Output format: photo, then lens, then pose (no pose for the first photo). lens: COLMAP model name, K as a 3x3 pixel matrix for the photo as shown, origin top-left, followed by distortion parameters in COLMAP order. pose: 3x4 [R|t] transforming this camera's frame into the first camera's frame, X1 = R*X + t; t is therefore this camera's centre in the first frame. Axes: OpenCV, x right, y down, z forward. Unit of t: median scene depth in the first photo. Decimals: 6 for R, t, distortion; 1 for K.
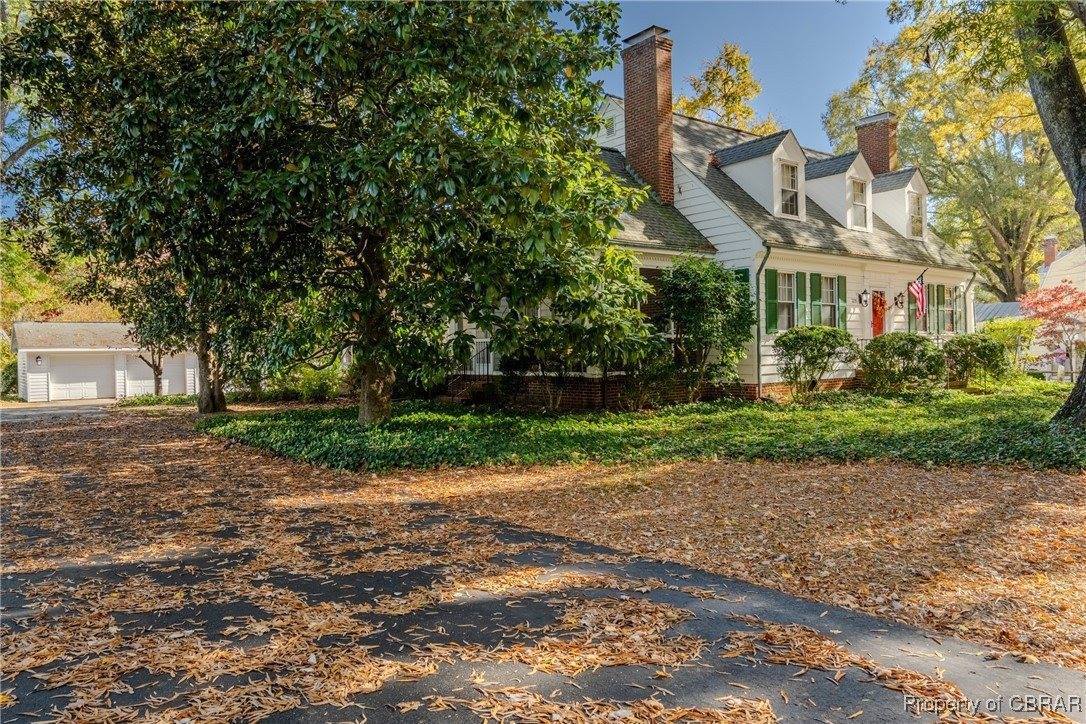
lens RADIAL K [[765.3, 0, 542.6], [0, 765.3, 360.2], [0, 0, 1]] dist [-0.064295, 0.027829]
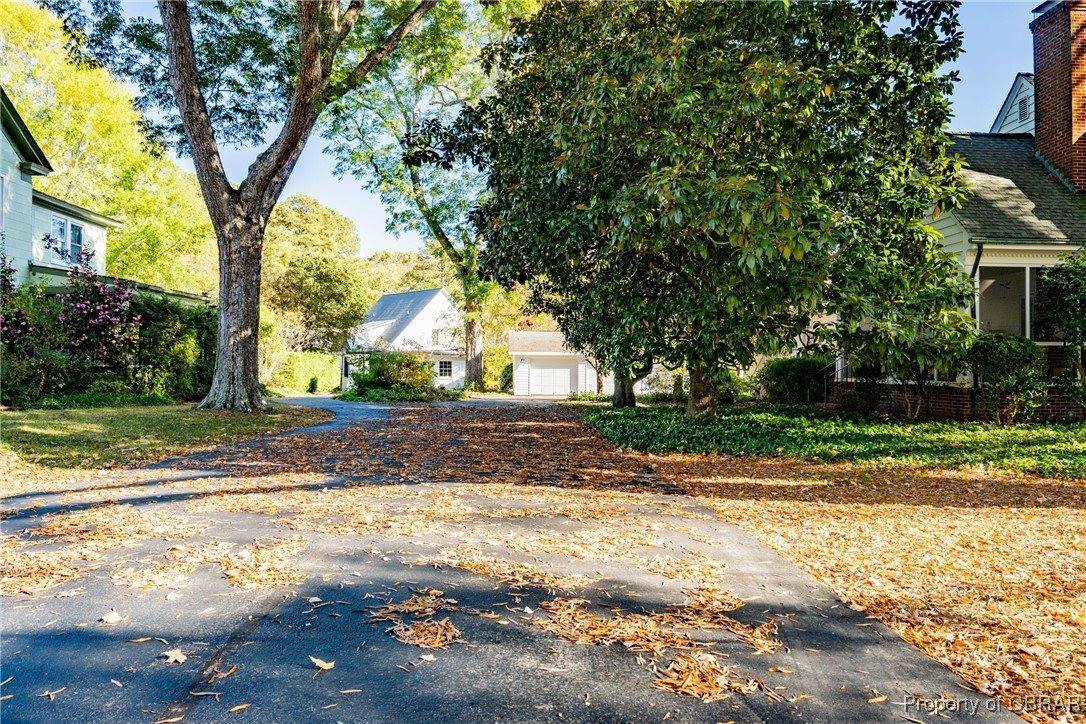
lens RADIAL K [[765.3, 0, 539.0], [0, 765.3, 362.9], [0, 0, 1]] dist [-0.064295, 0.027829]
pose [[0.817028, 0.018376, -0.576305, 0.152636], [-0.023794, 0.999715, -0.001855, 0.006305], [0.576107, 0.015228, 0.817232, -0.040631]]
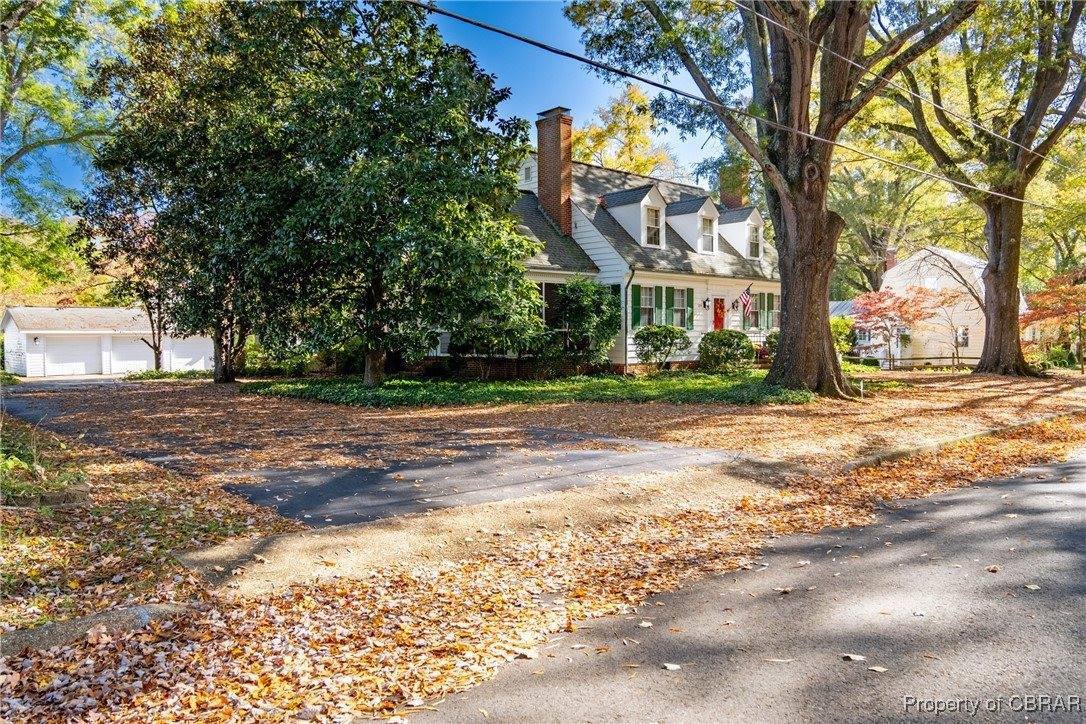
lens RADIAL K [[765.3, 0, 535.8], [0, 765.3, 357.9], [0, 0, 1]] dist [-0.064295, 0.027829]
pose [[0.996280, 0.008717, 0.085730, -0.011831], [-0.010315, 0.999781, 0.018223, -0.004895], [-0.085552, -0.019040, 0.996152, -0.407986]]
